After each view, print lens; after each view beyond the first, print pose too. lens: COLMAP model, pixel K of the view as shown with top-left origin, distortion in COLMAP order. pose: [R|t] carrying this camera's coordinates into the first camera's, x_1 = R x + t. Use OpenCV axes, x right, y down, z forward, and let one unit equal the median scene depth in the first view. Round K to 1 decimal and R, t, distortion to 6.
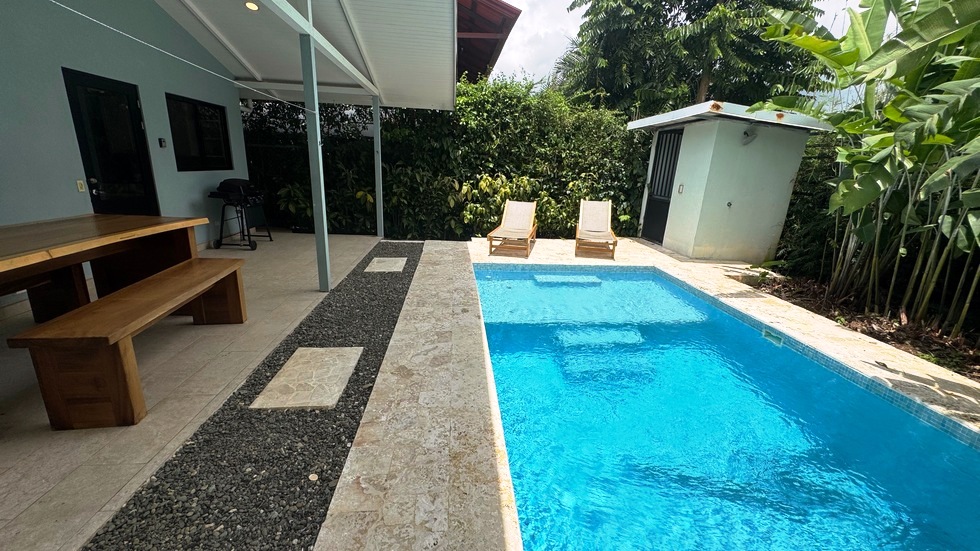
lens RADIAL K [[392.0, 0, 490.6], [0, 392.0, 272.7], [0, 0, 1]] dist [-0.001355, 0.000726]
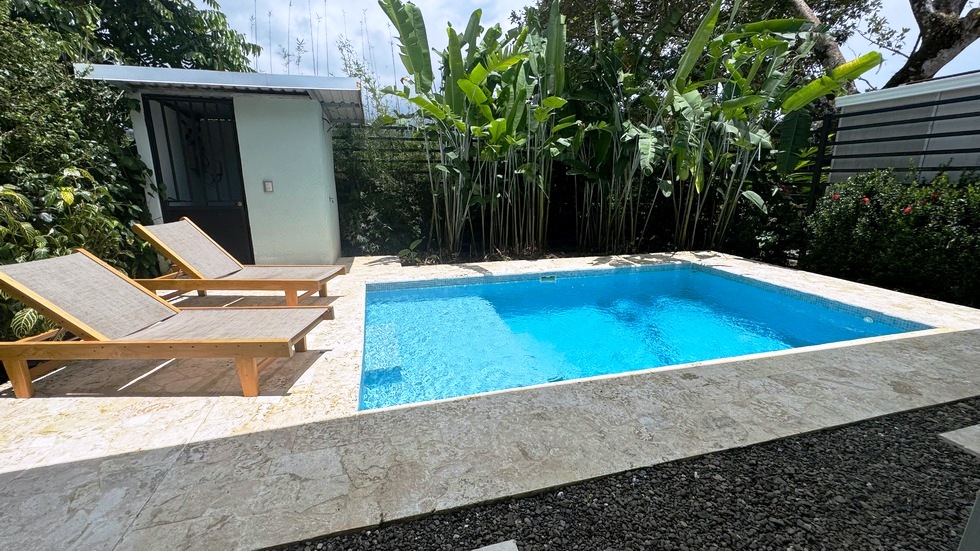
lens RADIAL K [[392.0, 0, 487.8], [0, 392.0, 276.4], [0, 0, 1]] dist [-0.001355, 0.000726]
pose [[-0.177130, -0.280264, 0.943439, -0.633184], [0.249294, 0.914558, 0.318490, -0.382908], [-0.952091, 0.291607, -0.092128, 1.463215]]
